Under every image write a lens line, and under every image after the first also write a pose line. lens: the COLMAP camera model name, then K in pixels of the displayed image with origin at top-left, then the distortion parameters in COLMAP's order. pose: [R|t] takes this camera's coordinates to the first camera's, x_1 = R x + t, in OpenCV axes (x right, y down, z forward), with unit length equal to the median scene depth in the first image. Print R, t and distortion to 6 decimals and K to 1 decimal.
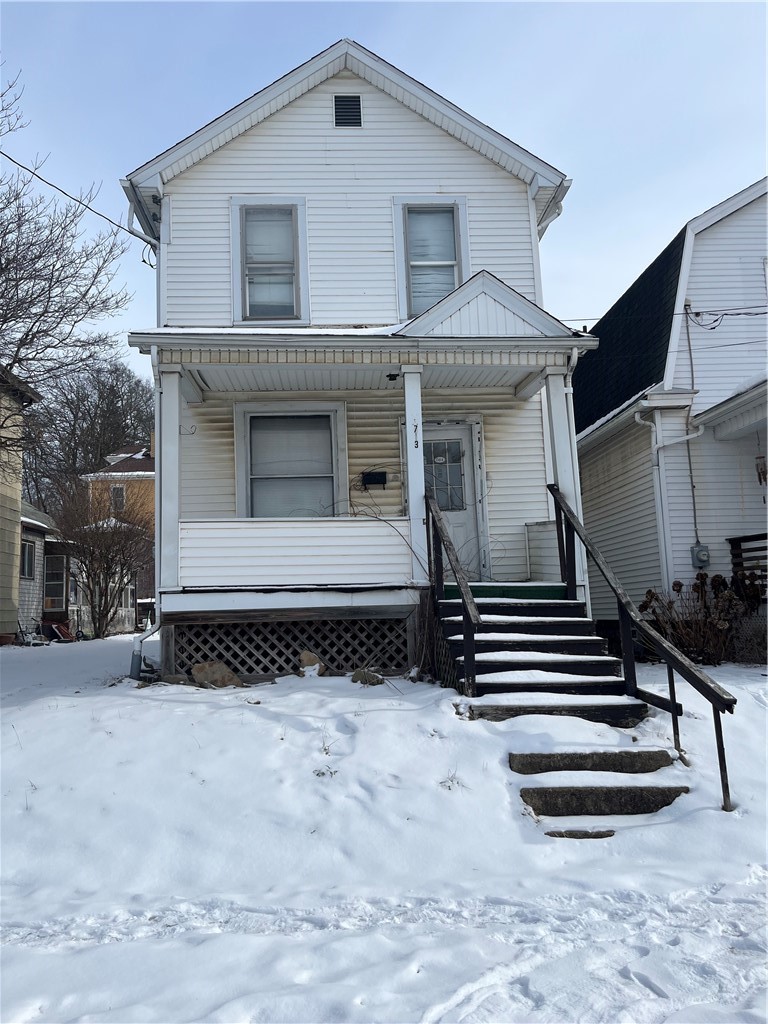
lens RADIAL K [[753.1, 0, 381.1], [0, 753.1, 506.5], [0, 0, 1]] dist [0.038346, -0.005470]
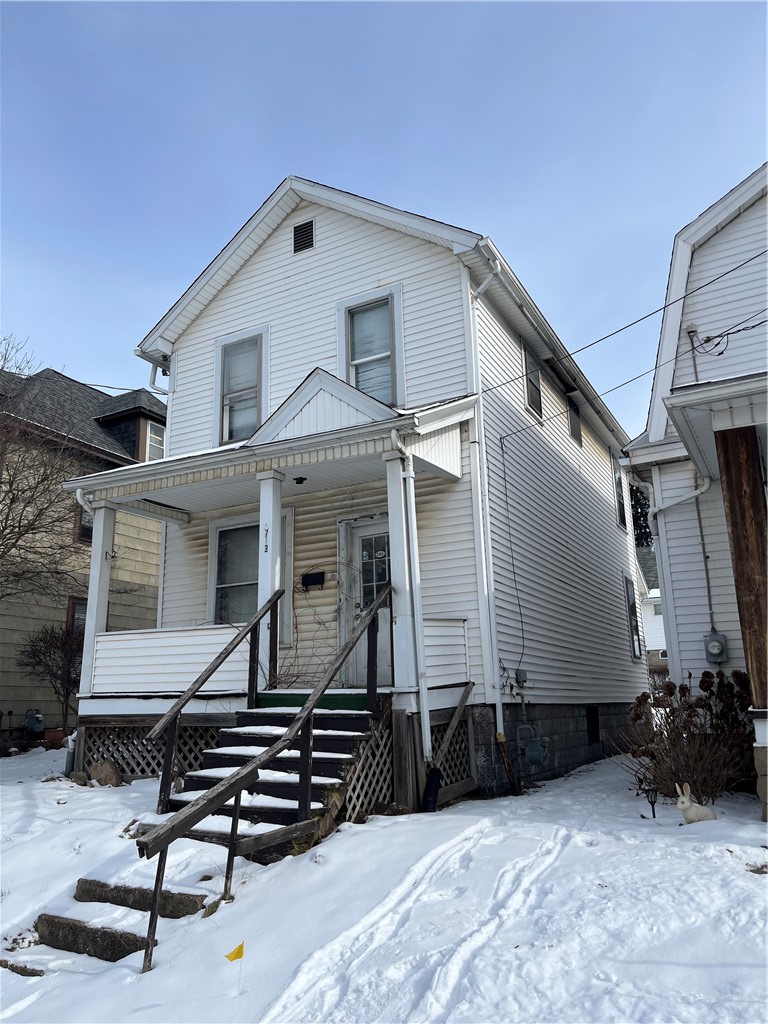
lens RADIAL K [[753.3, 0, 399.4], [0, 753.3, 516.1], [0, 0, 1]] dist [0.110170, -0.273239]
pose [[0.854804, -0.112234, -0.506670, 0.657356], [0.064174, 0.991701, -0.111408, -0.001720], [0.514968, 0.062717, 0.854912, 0.203863]]
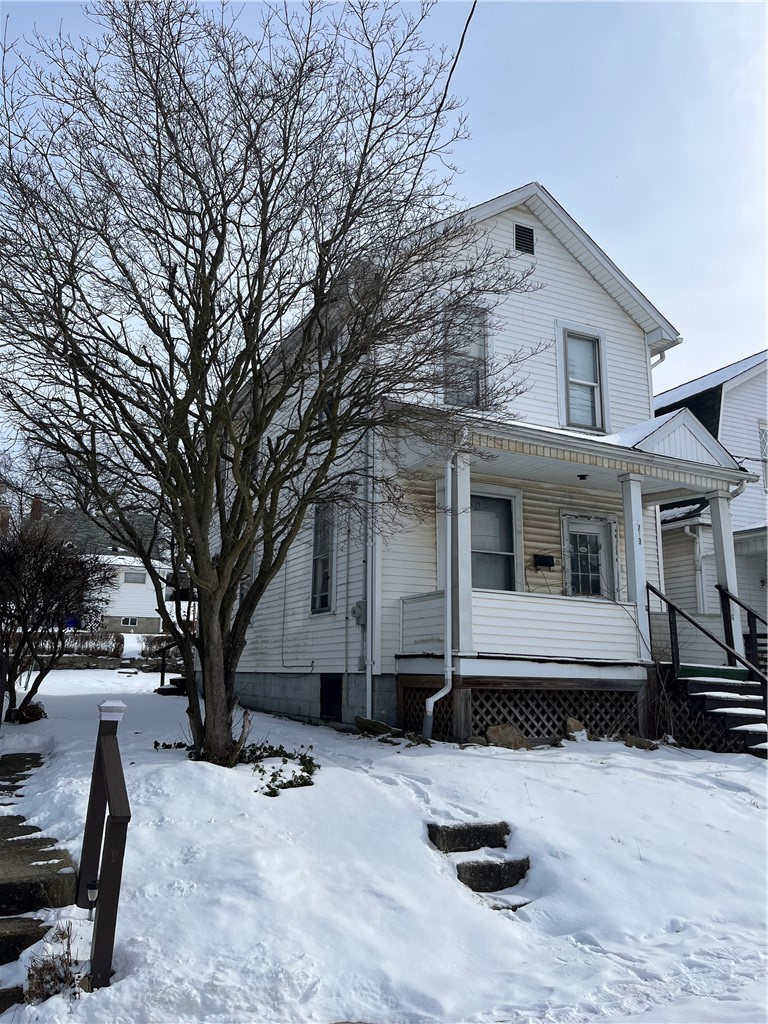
lens RADIAL K [[753.1, 0, 381.1], [0, 753.1, 506.5], [0, 0, 1]] dist [0.038346, -0.005470]
pose [[0.926501, 0.125577, 0.354721, -0.692414], [-0.097088, 0.990530, -0.097078, 0.016127], [-0.363552, 0.055504, 0.929919, 0.037747]]
